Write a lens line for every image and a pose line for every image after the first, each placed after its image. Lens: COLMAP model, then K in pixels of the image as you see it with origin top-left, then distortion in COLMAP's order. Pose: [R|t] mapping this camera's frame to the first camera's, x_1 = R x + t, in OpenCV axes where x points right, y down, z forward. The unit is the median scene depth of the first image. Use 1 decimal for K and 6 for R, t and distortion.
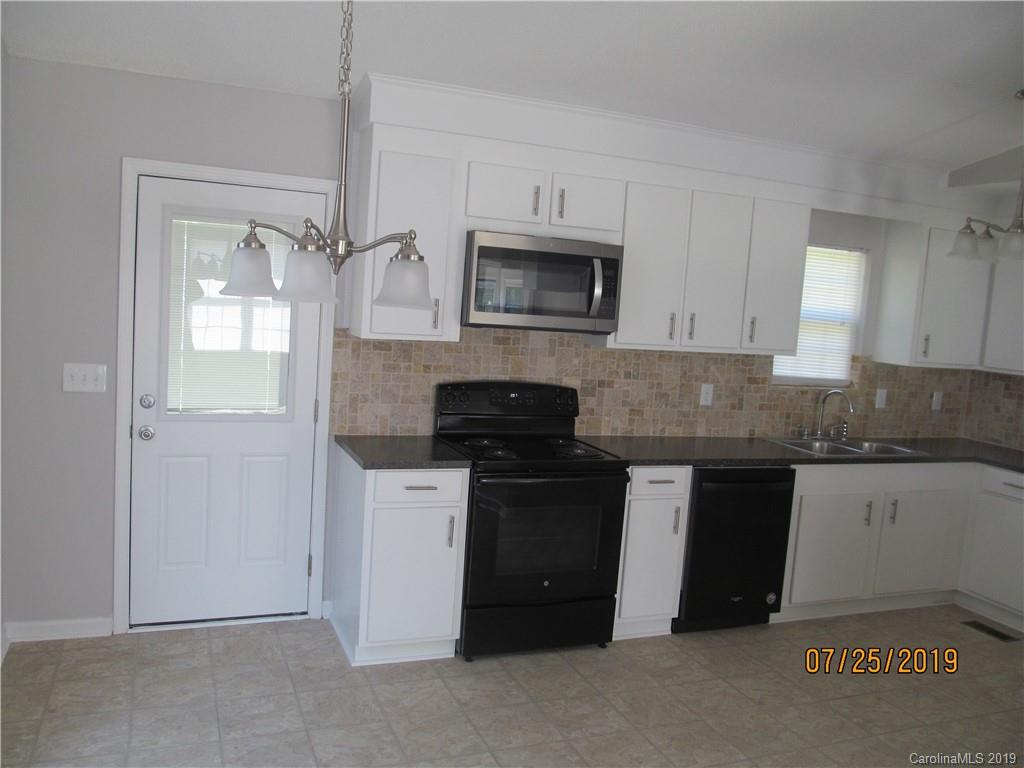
lens RADIAL K [[845.6, 0, 512.0], [0, 845.6, 384.0], [0, 0, 1]] dist [-0.061654, 0.015466]
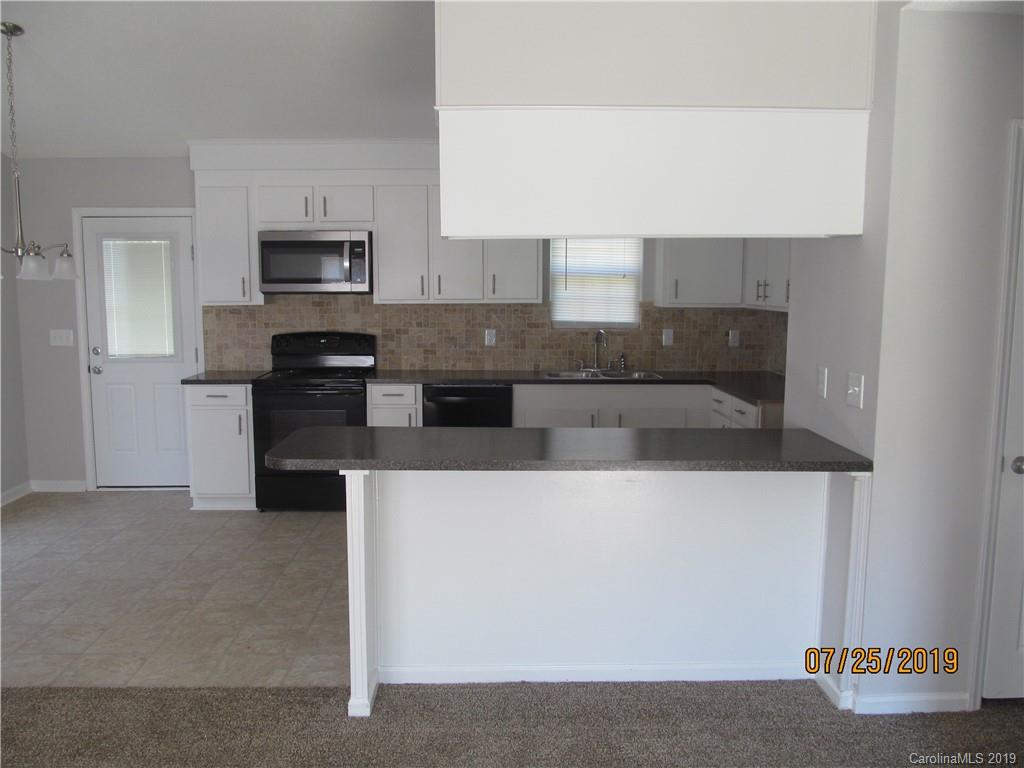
lens RADIAL K [[845.6, 0, 512.0], [0, 845.6, 384.0], [0, 0, 1]] dist [-0.061654, 0.015466]
pose [[0.937386, -0.026764, -0.347263, 0.735761], [0.027979, 0.999607, -0.001518, 0.090007], [0.347167, -0.008293, 0.937767, -0.222371]]
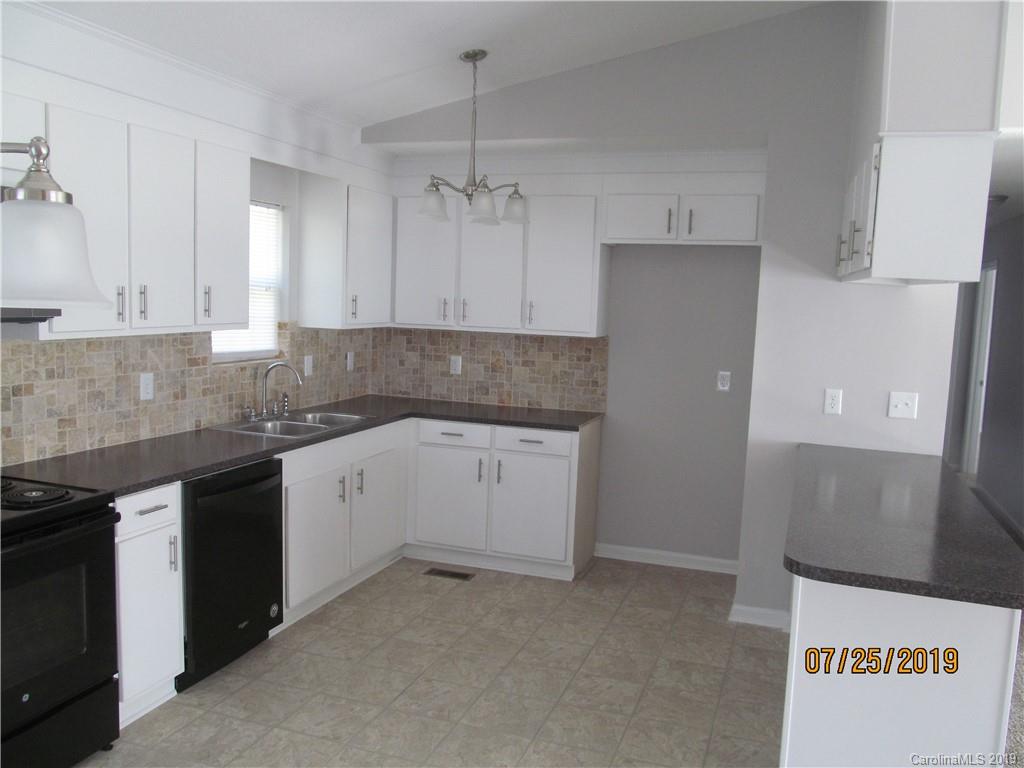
lens RADIAL K [[845.6, 0, 512.0], [0, 845.6, 384.0], [0, 0, 1]] dist [-0.061654, 0.015466]
pose [[0.659403, -0.127340, 0.740927, -0.131427], [0.090853, 0.991825, 0.089604, -0.029856], [-0.746280, 0.008230, 0.665581, 0.220463]]
